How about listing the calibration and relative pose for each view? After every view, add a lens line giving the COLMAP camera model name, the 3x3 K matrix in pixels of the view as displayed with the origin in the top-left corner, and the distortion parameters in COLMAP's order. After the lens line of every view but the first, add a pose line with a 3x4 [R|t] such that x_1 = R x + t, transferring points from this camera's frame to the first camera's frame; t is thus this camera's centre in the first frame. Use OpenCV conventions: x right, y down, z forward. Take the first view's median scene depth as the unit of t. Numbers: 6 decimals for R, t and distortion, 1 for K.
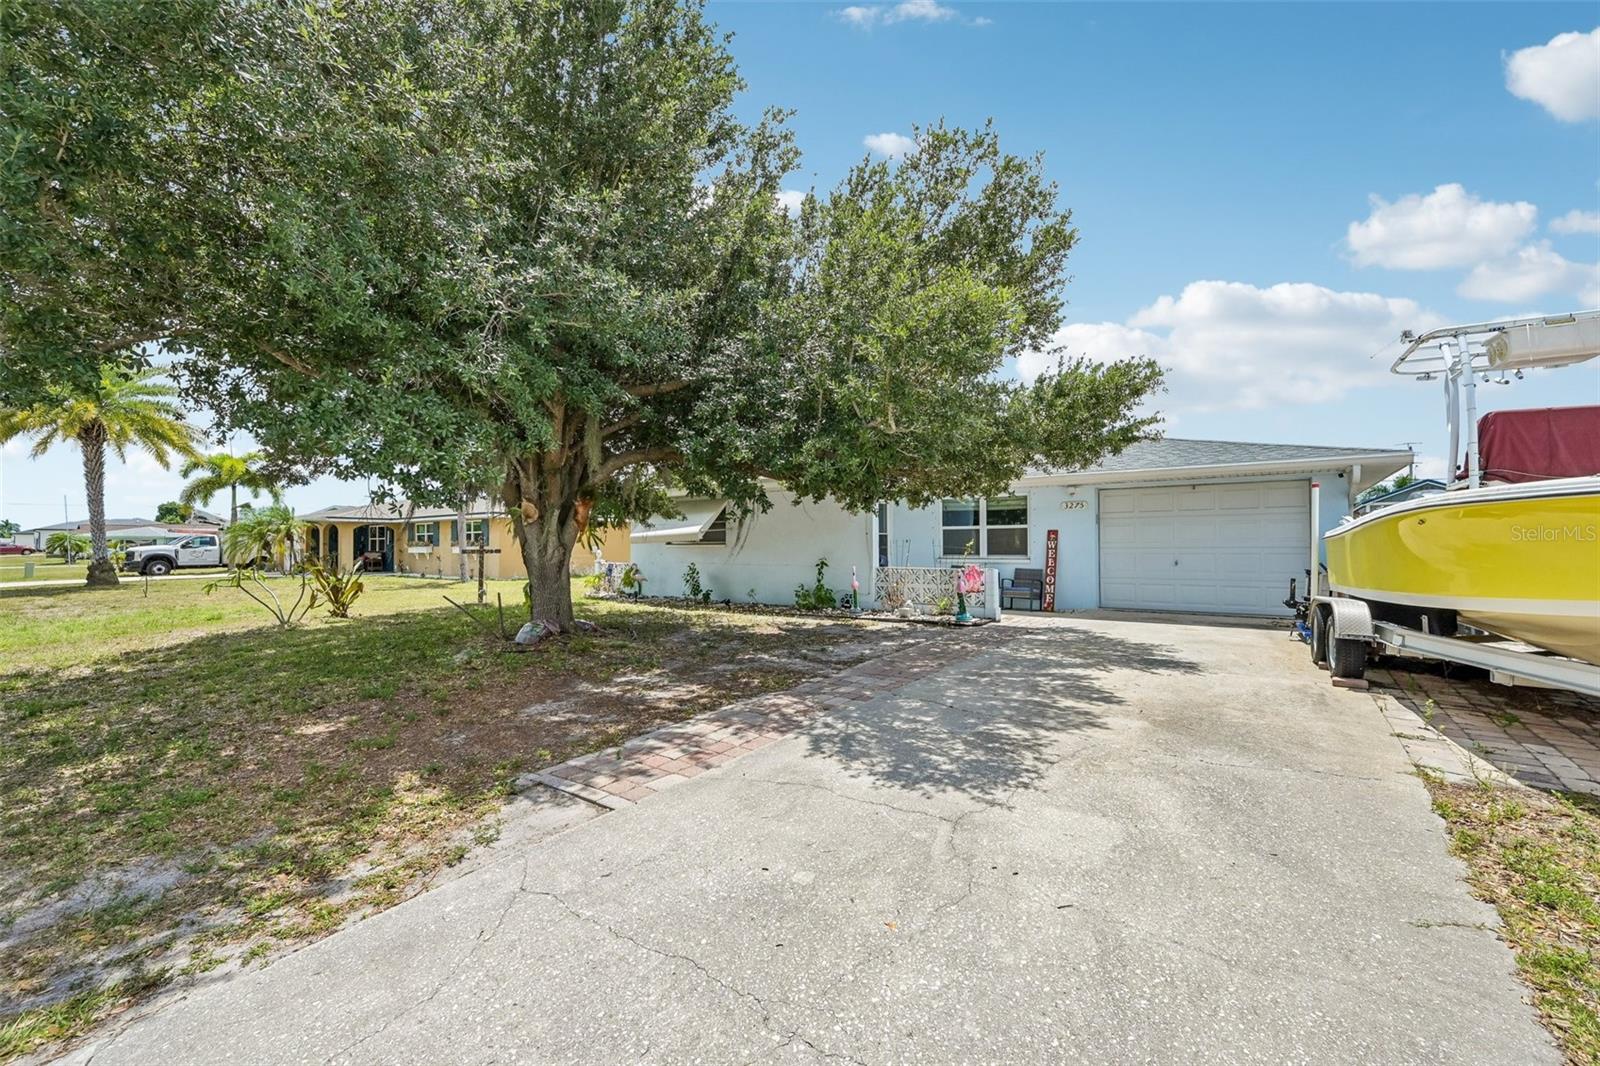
lens RADIAL K [[649.7, 0, 804.3], [0, 649.7, 533.7], [0, 0, 1]] dist [-0.002104, 0.000633]
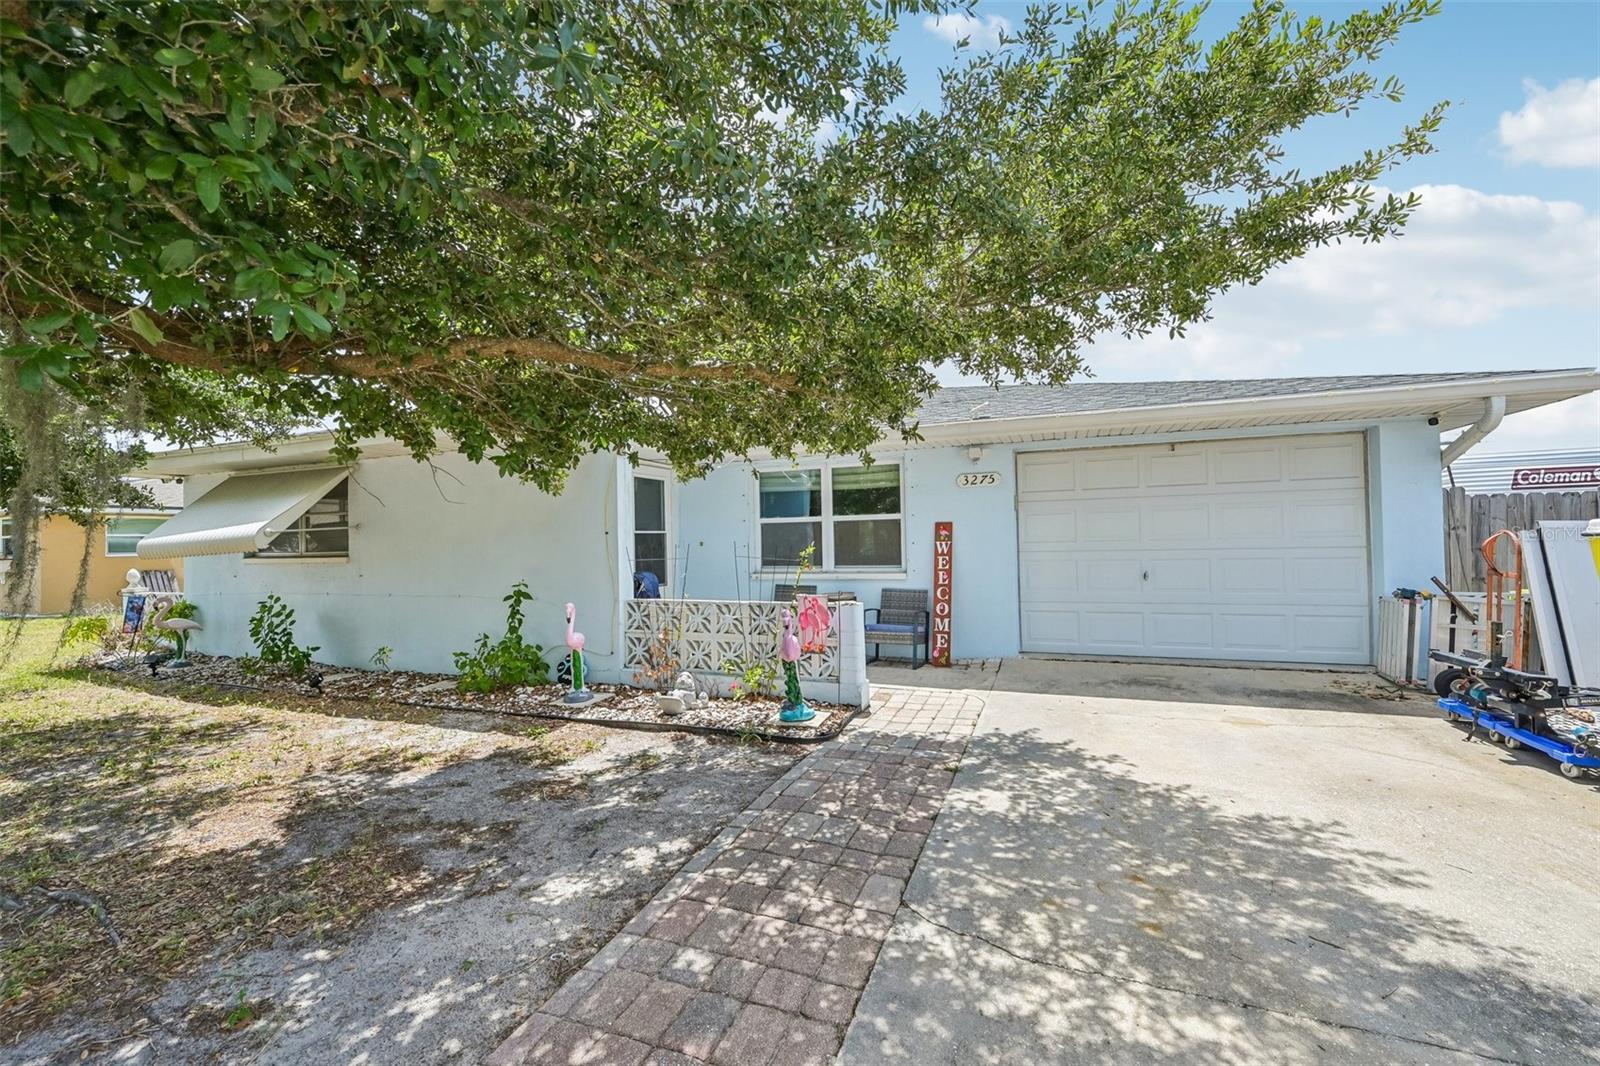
lens RADIAL K [[649.7, 0, 798.9], [0, 649.7, 528.8], [0, 0, 1]] dist [-0.002104, 0.000633]
pose [[0.970568, -0.012773, 0.240487, 0.119320], [0.012399, 0.999918, 0.003069, -0.003183], [-0.240507, 0.000003, 0.970648, 0.478686]]
